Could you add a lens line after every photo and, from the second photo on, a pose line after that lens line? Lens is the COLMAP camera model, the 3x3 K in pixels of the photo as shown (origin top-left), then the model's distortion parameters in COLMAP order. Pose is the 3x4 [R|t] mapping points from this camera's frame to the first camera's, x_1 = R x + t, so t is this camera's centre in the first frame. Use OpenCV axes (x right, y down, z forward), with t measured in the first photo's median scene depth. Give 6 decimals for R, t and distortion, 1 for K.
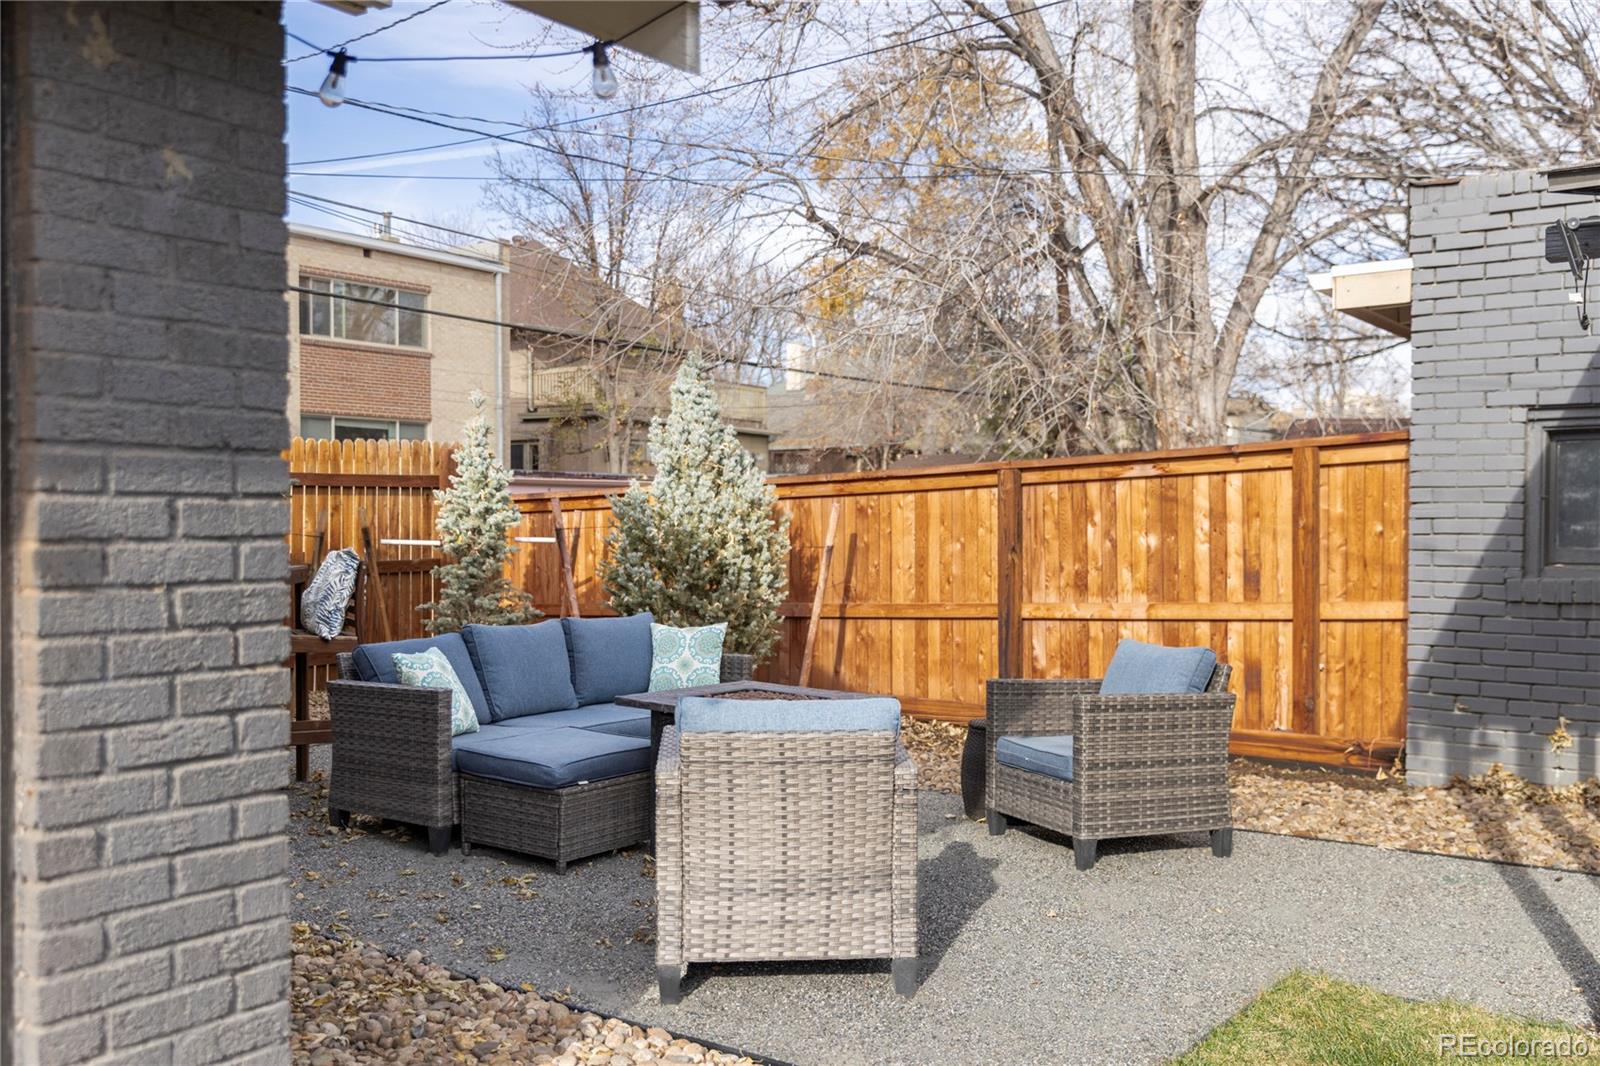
lens RADIAL K [[1434.4, 0, 791.5], [0, 1434.4, 537.4], [0, 0, 1]] dist [0.007463, -0.003426]
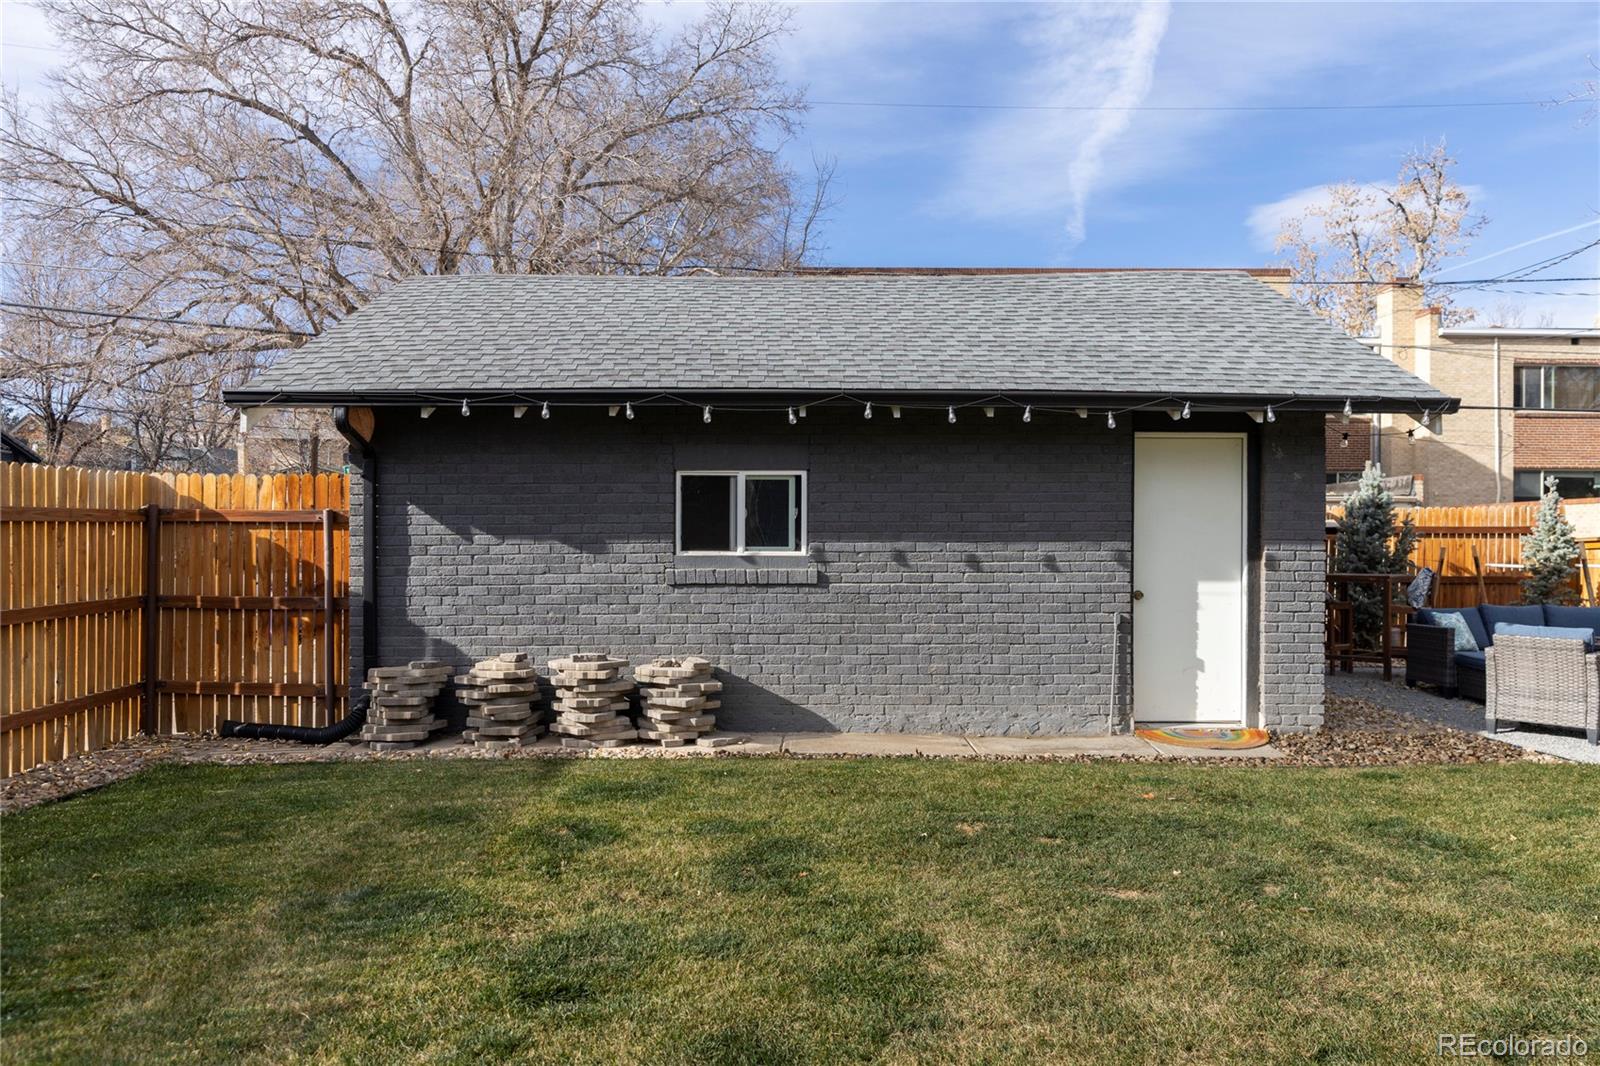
lens RADIAL K [[1160.5, 0, 799.6], [0, 1160.5, 539.4], [0, 0, 1]] dist [-0.003694, 0.001474]
pose [[0.605856, 0.005123, -0.795558, 0.390433], [-0.018343, 0.999803, -0.007530, -0.002281], [0.795363, 0.019155, 0.605831, -0.624889]]
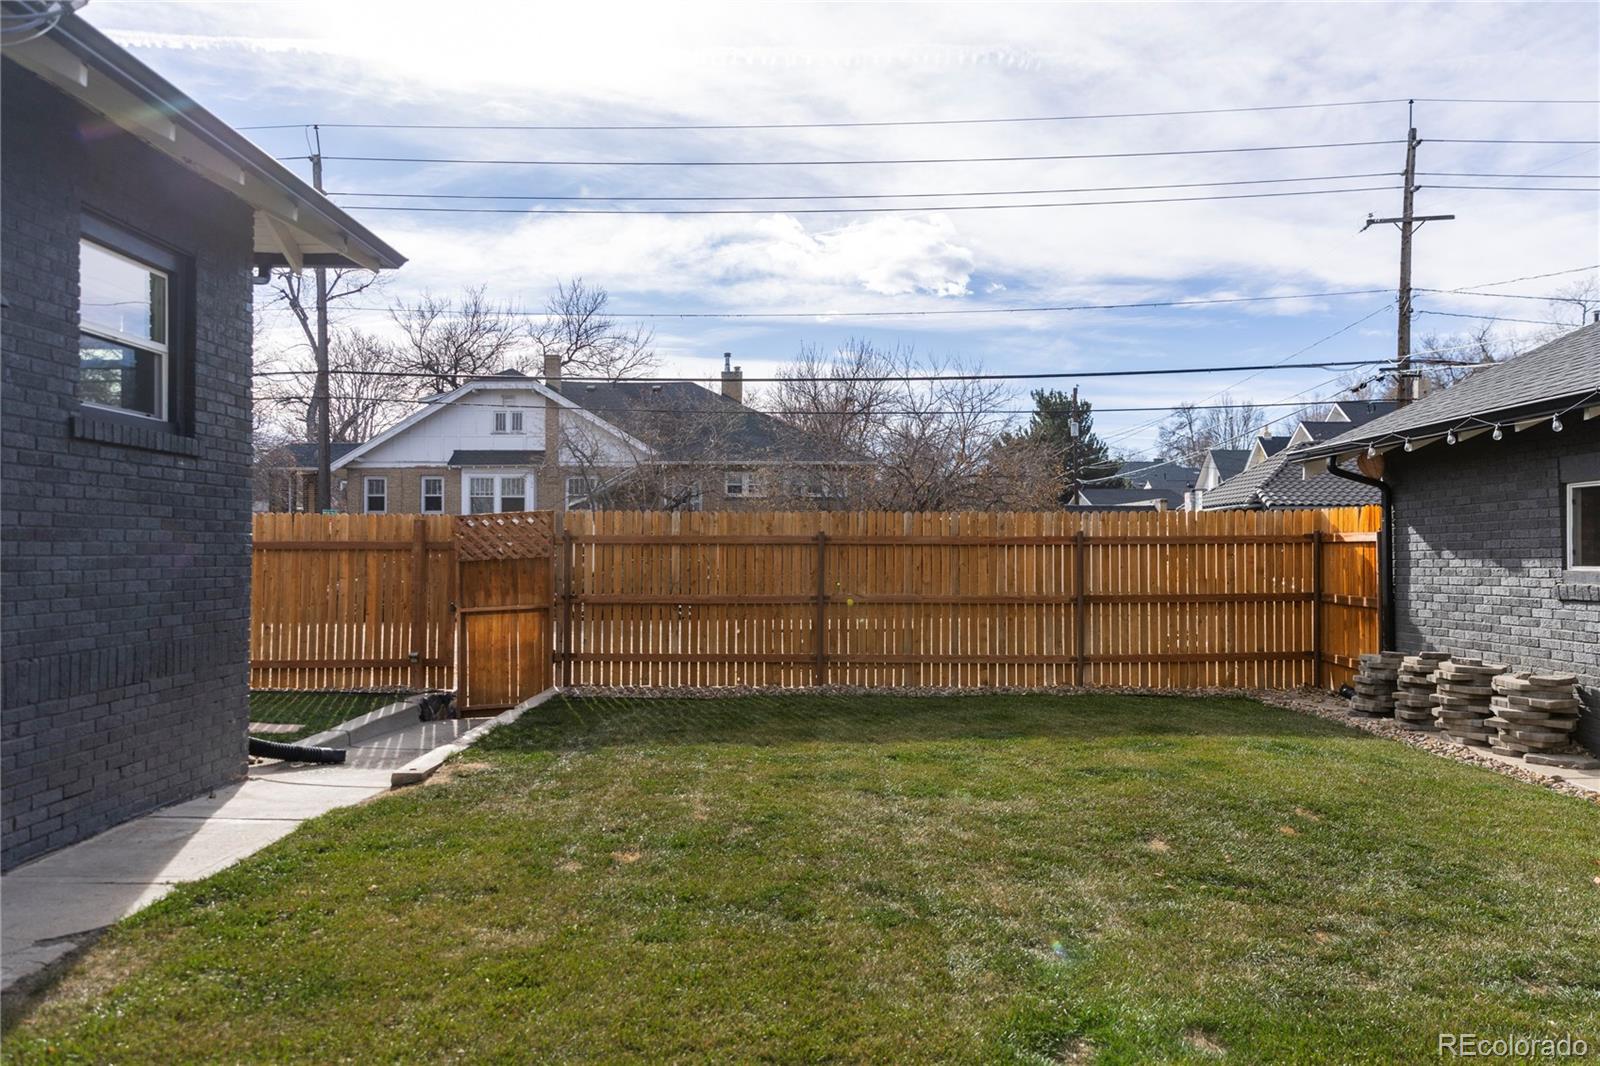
lens RADIAL K [[1058.3, 0, 800.3], [0, 1058.3, 531.2], [0, 0, 1]] dist [0.008958, 0.000430]
pose [[-0.799833, -0.009207, -0.600151, 0.574485], [-0.007898, 0.999957, -0.004814, -0.016857], [0.600170, 0.000889, -0.799872, 0.170316]]
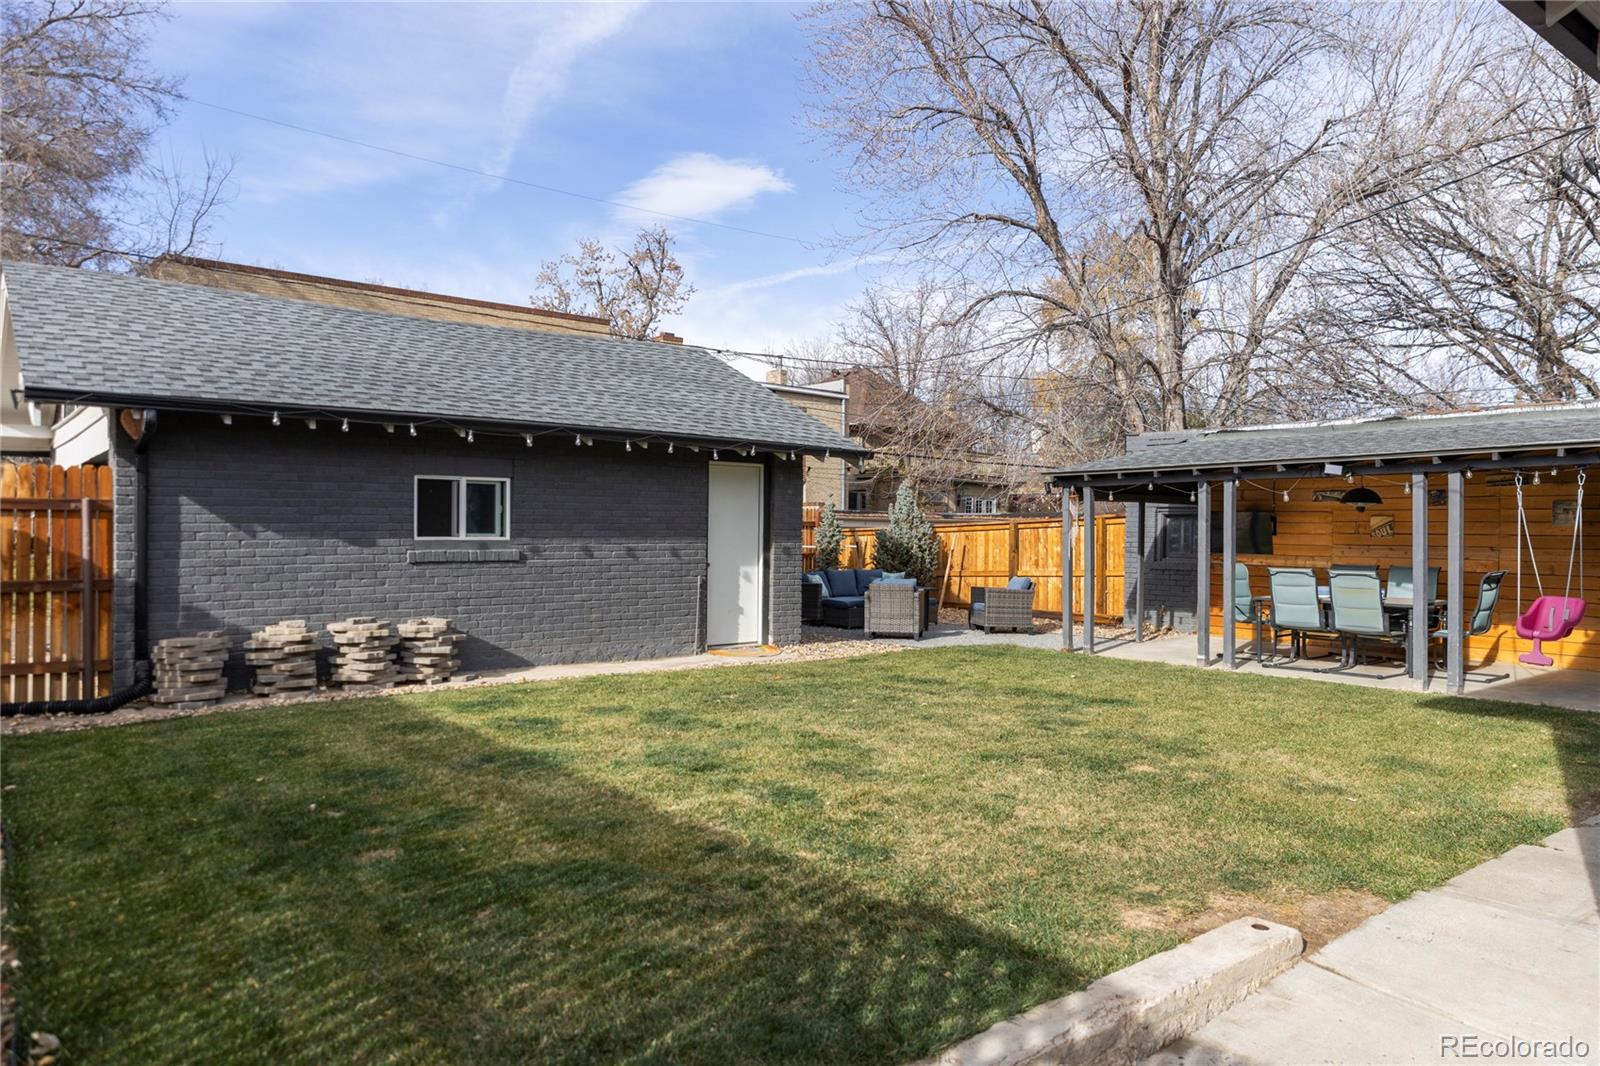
lens RADIAL K [[1058.3, 0, 808.5], [0, 1058.3, 538.7], [0, 0, 1]] dist [0.008958, 0.000430]
pose [[0.972334, 0.011901, -0.233292, 0.244686], [-0.014432, 0.999854, -0.009143, 0.008134], [0.233149, 0.012257, 0.972364, -1.117403]]
